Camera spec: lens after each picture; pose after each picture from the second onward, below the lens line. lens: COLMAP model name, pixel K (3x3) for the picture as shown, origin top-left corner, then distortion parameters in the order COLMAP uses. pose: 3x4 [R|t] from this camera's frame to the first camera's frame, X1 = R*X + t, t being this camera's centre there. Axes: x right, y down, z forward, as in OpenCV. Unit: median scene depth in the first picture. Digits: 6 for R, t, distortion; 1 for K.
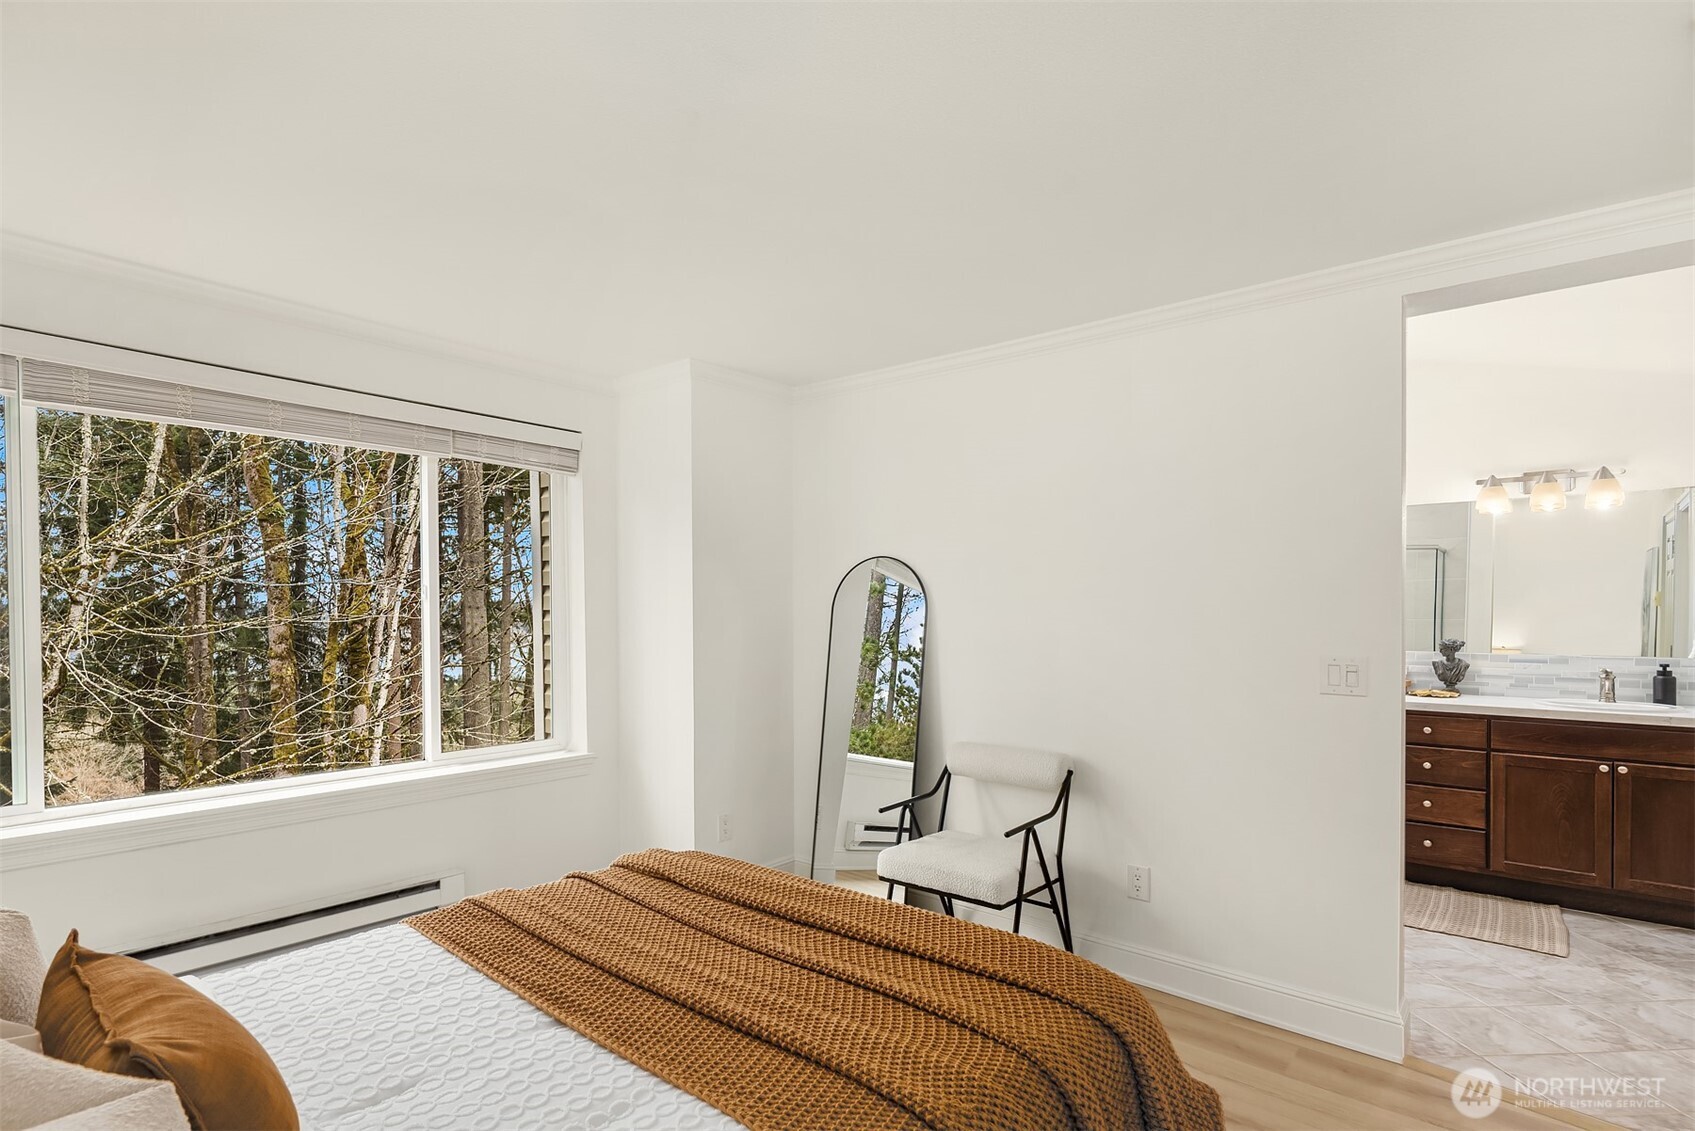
lens RADIAL K [[818.5, 0, 844.3], [0, 818.5, 658.7], [0, 0, 1]] dist [0.001742, 0.000396]
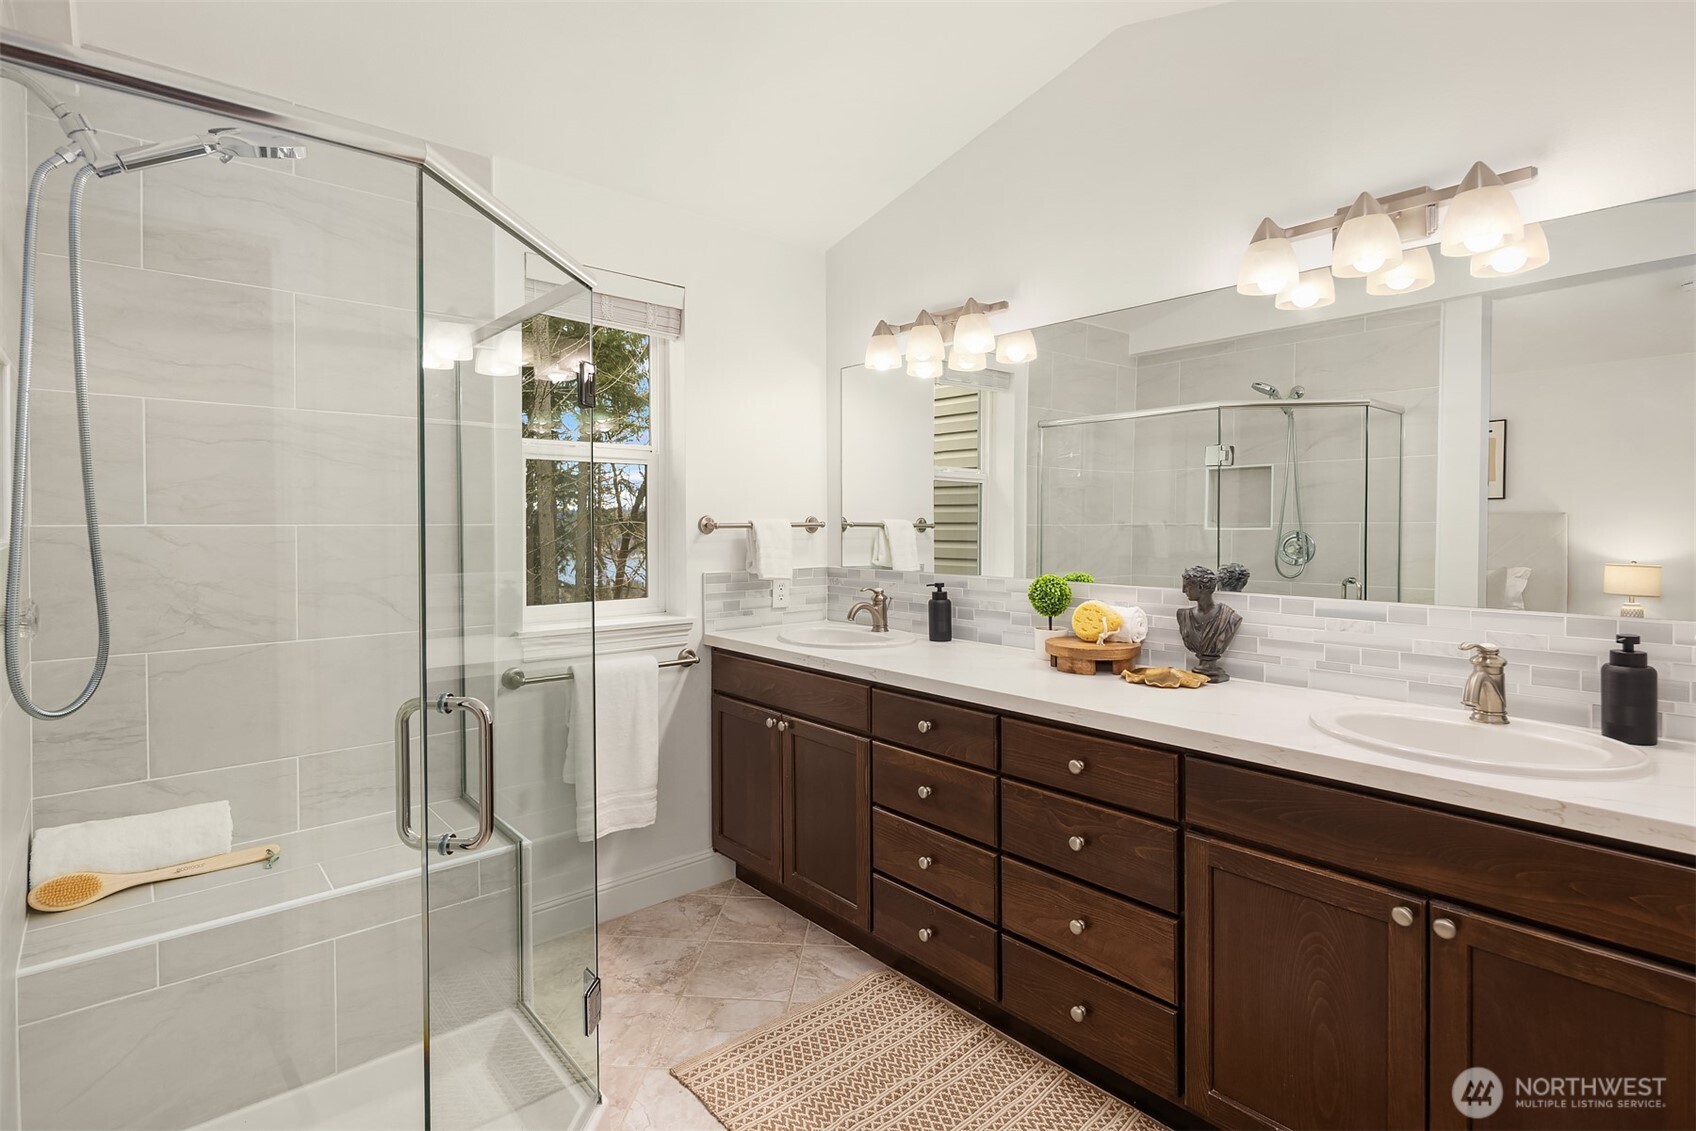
lens RADIAL K [[824.0, 0, 848.0], [0, 824.0, 565.5], [0, 0, 1]] dist [-0.001540, -0.001027]
pose [[0.991620, 0.007485, -0.128972, 0.665388], [-0.007792, 0.999968, -0.001875, -0.024100], [0.128954, 0.002864, 0.991646, 0.543905]]
